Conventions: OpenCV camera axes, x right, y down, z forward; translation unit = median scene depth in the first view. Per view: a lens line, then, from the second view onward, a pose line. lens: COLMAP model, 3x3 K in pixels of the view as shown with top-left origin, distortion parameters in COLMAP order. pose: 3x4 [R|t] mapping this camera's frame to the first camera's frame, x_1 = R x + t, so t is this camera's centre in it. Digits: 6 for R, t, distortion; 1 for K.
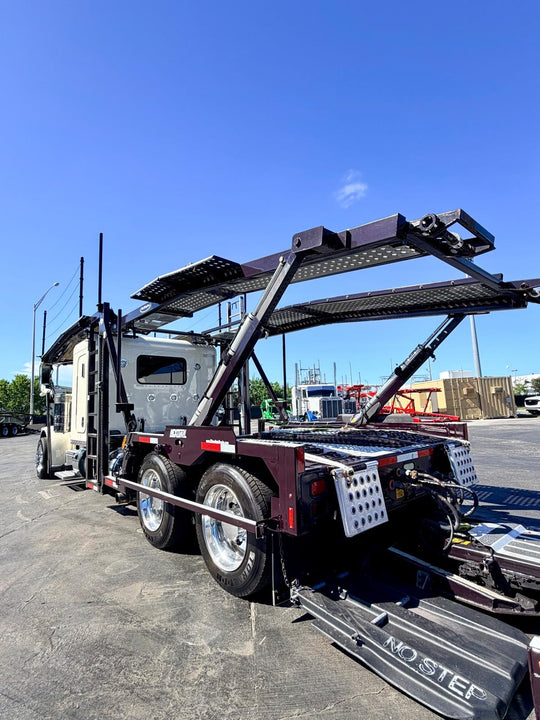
lens RADIAL K [[369.8, 0, 270.0], [0, 369.8, 360.0], [0, 0, 1]] dist [0.002374, -0.001057]
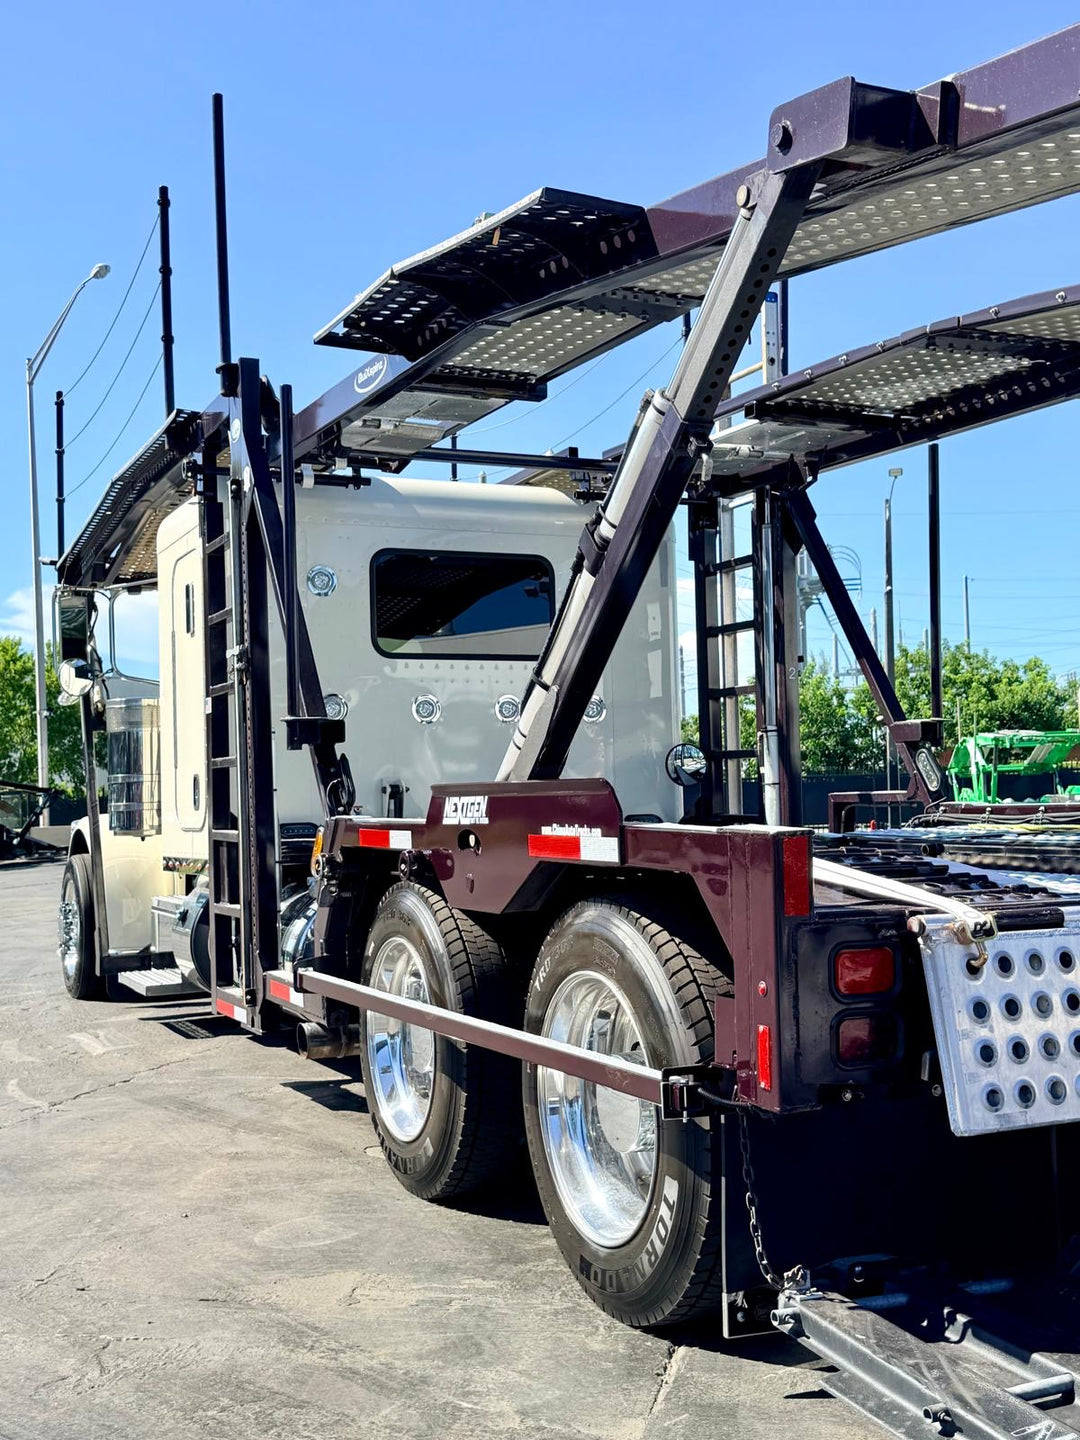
lens RADIAL K [[1643.7, 0, 510.5], [0, 1643.7, 738.7], [0, 0, 1]] dist [0.239461, -0.601932]
pose [[0.956434, 0.004836, -0.291908, 0.200540], [0.025767, 0.994563, 0.100902, 0.009953], [0.290809, -0.104028, 0.951109, -0.283230]]
